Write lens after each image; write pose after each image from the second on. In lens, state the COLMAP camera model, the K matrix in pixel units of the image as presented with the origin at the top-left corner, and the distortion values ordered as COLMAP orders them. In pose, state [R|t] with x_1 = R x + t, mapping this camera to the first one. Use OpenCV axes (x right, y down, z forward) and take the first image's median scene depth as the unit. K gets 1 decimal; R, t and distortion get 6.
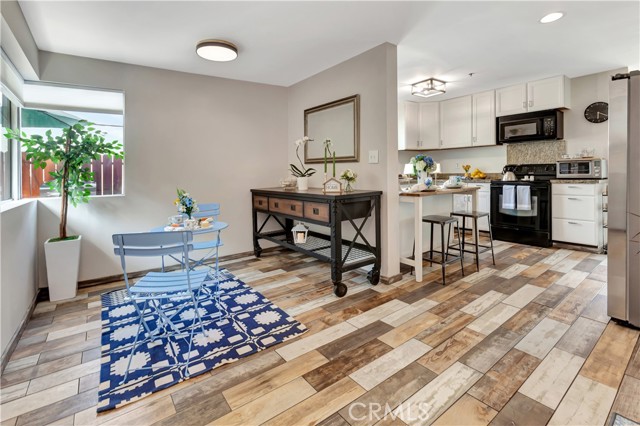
lens RADIAL K [[299.9, 0, 321.6], [0, 299.9, 183.3], [0, 0, 1]] dist [-0.000362, 0.000961]
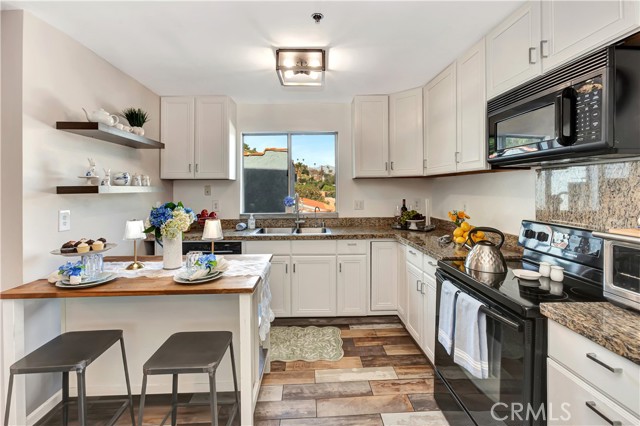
lens RADIAL K [[294.3, 0, 320.3], [0, 294.3, 190.5], [0, 0, 1]] dist [-0.003271, -0.000014]
pose [[0.815214, 0.022298, -0.578731, 0.958689], [-0.033275, 0.999411, -0.008366, -0.136456], [0.578203, 0.026077, 0.815476, 0.834130]]
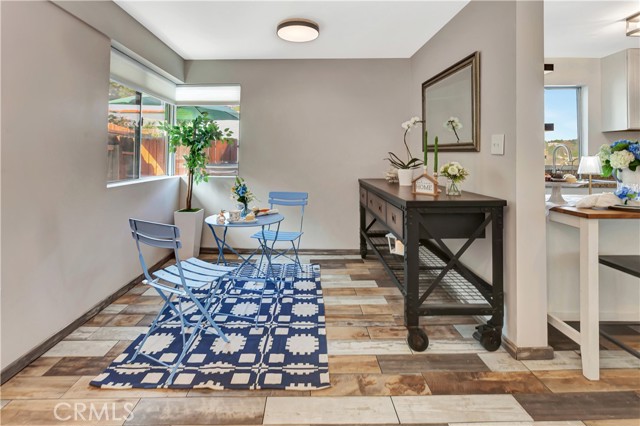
lens RADIAL K [[303.9, 0, 318.4], [0, 303.9, 152.2], [0, 0, 1]] dist [-0.001975, -0.000045]
pose [[0.807163, 0.022087, -0.589915, 0.235082], [-0.047987, 0.998448, -0.028275, -0.033674], [0.588375, 0.051130, 0.806970, 0.245607]]
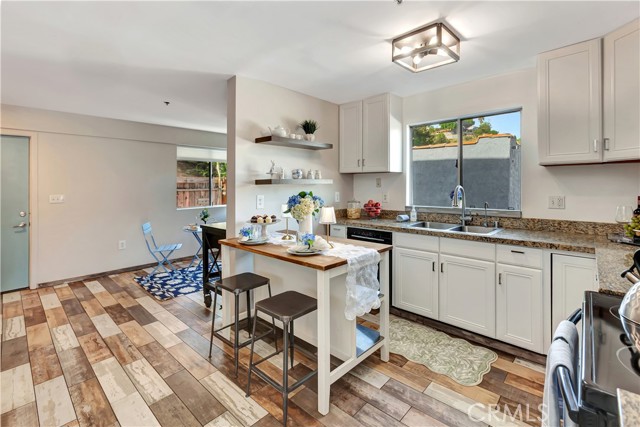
lens RADIAL K [[299.9, 0, 321.6], [0, 299.9, 183.8], [0, 0, 1]] dist [-0.000362, 0.000961]
pose [[0.150966, 0.023371, -0.988263, 1.145020], [-0.028949, 0.999396, 0.019212, -0.143738], [0.988115, 0.025709, 0.151552, 1.068833]]
